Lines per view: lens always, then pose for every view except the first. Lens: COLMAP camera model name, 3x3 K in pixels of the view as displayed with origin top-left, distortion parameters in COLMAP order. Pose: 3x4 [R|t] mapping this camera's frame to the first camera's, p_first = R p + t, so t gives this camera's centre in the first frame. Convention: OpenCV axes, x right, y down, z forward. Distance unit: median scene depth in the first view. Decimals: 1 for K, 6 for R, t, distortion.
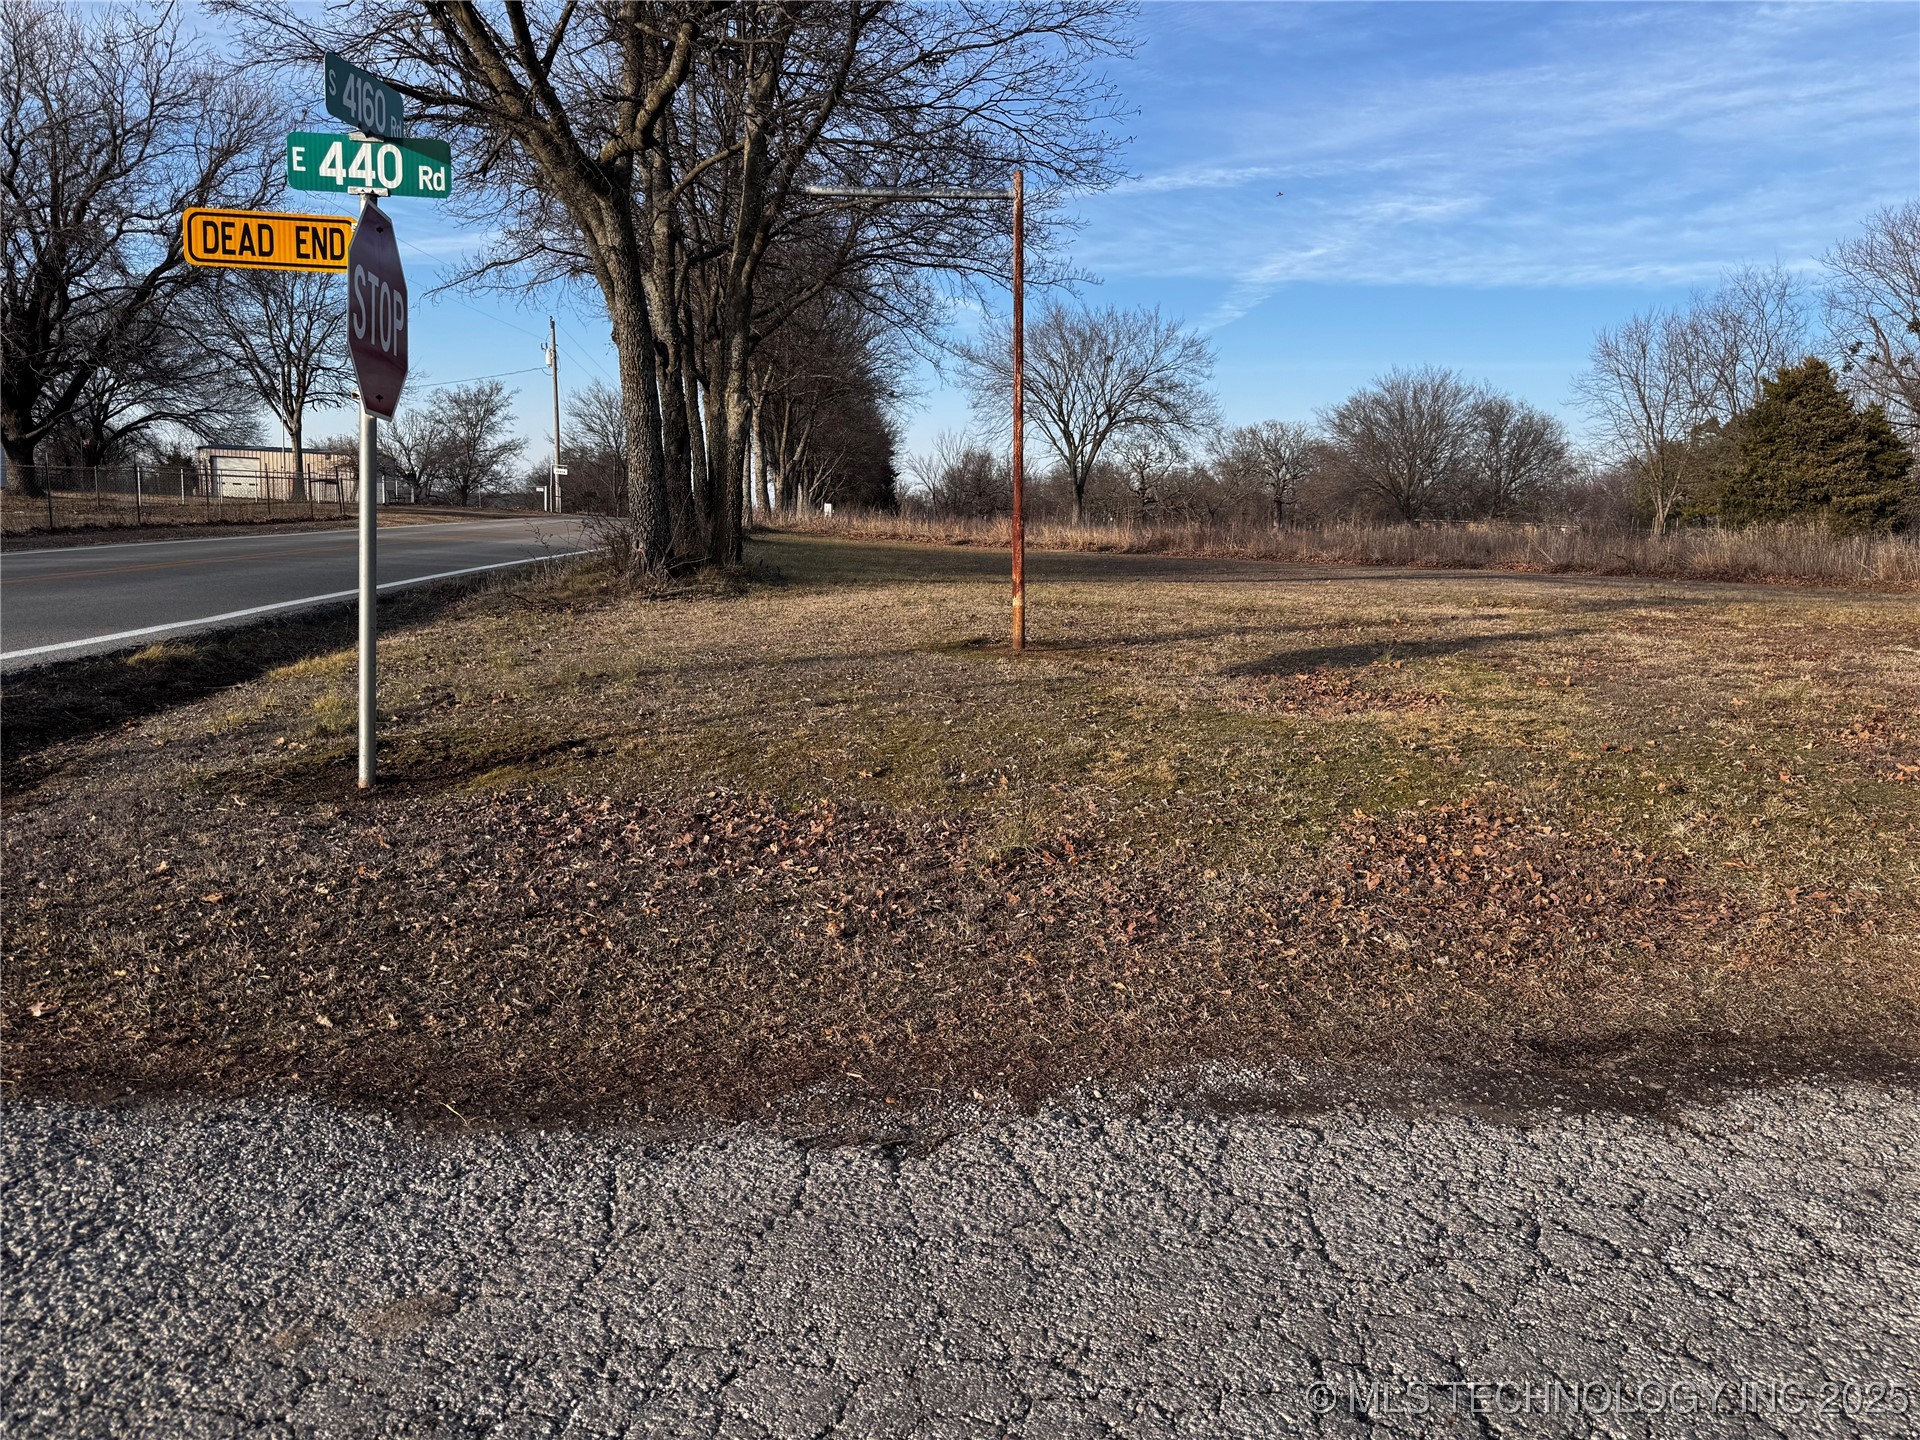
lens RADIAL K [[1319.9, 0, 960.0], [0, 1319.9, 720.0], [0, 0, 1]] dist [0.125544, -0.181991]
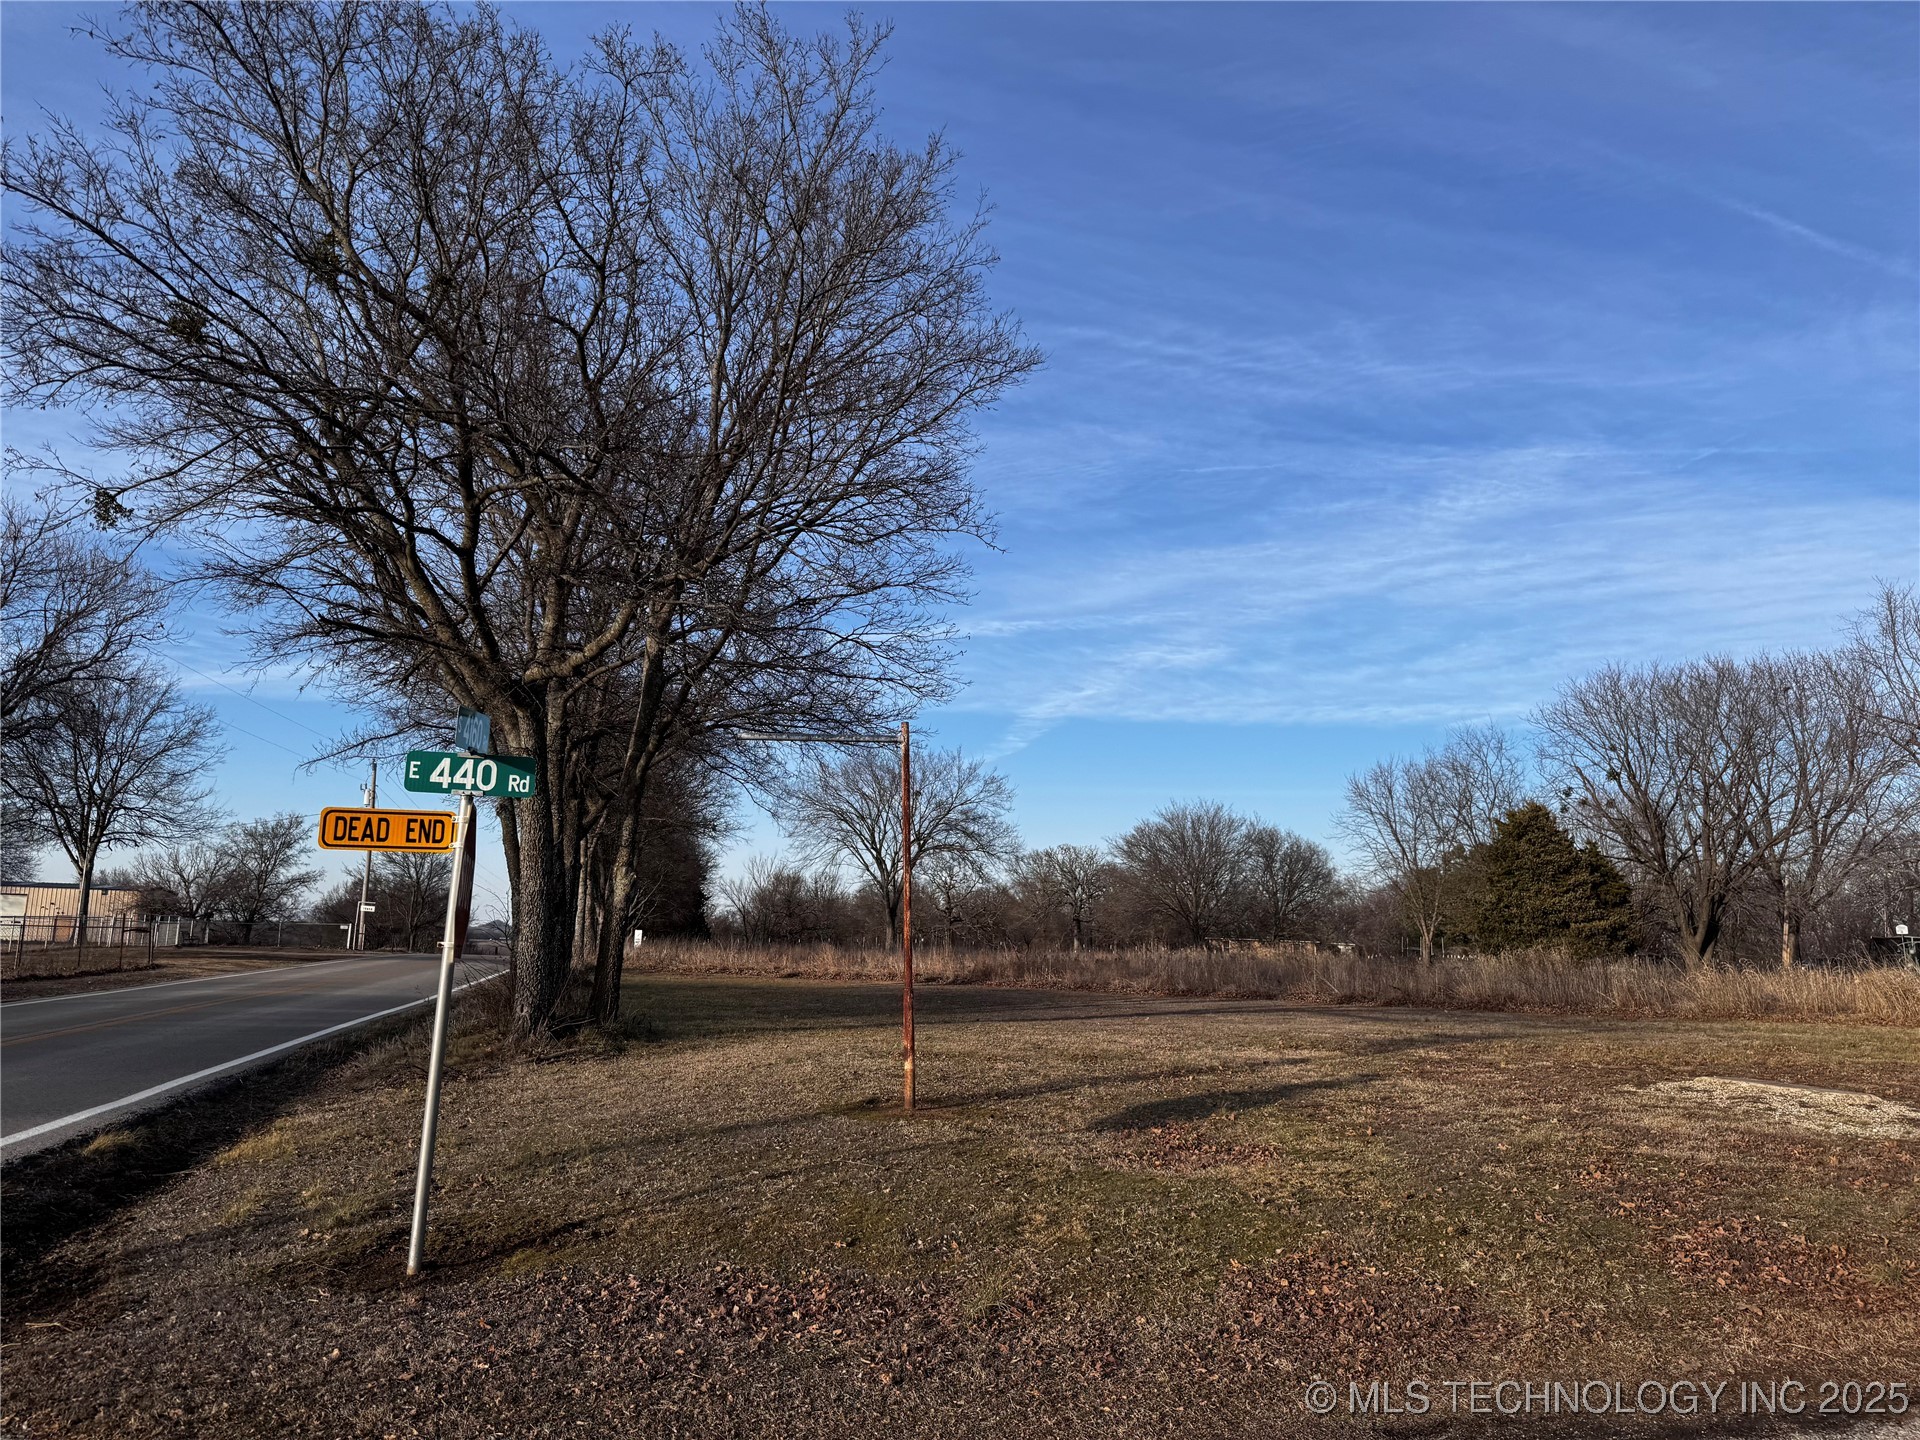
lens RADIAL K [[1322.9, 0, 925.7], [0, 1322.9, 719.0], [0, 0, 1]] dist [0.130297, -0.228954]
pose [[0.992426, 0.004717, 0.122753, -0.054080], [0.033084, 0.952078, -0.304061, -0.015082], [-0.118305, 0.305820, 0.944711, -0.120537]]
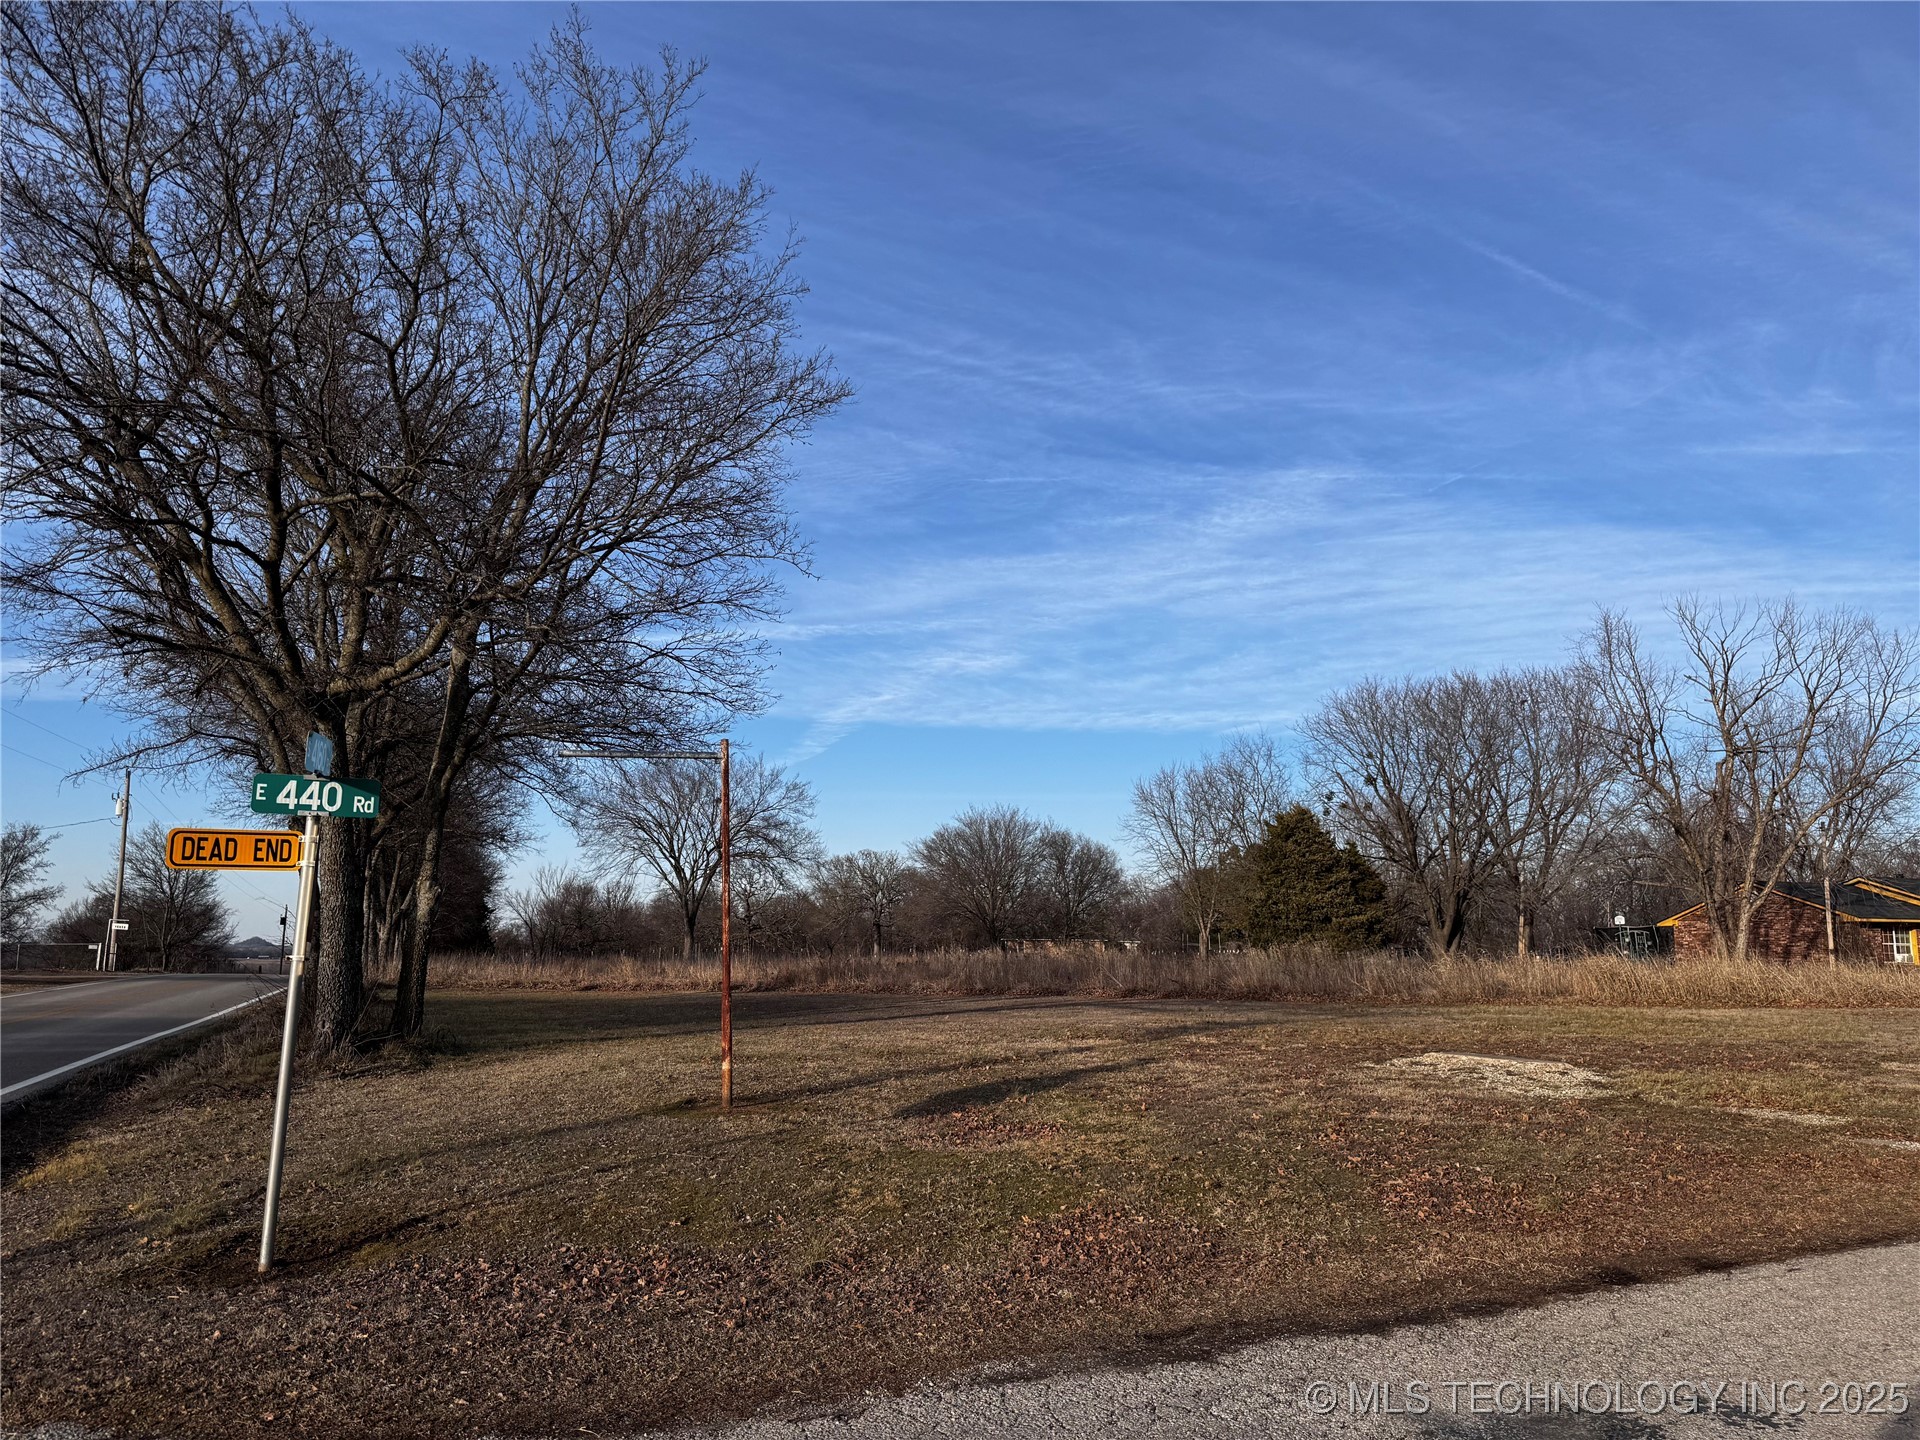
lens RADIAL K [[1331.3, 0, 918.4], [0, 1331.3, 713.5], [0, 0, 1]] dist [0.117398, -0.189471]
pose [[0.964349, 0.009862, 0.264450, -0.073658], [0.073531, 0.949969, -0.303566, -0.005767], [-0.254213, 0.312189, 0.915376, -0.175240]]
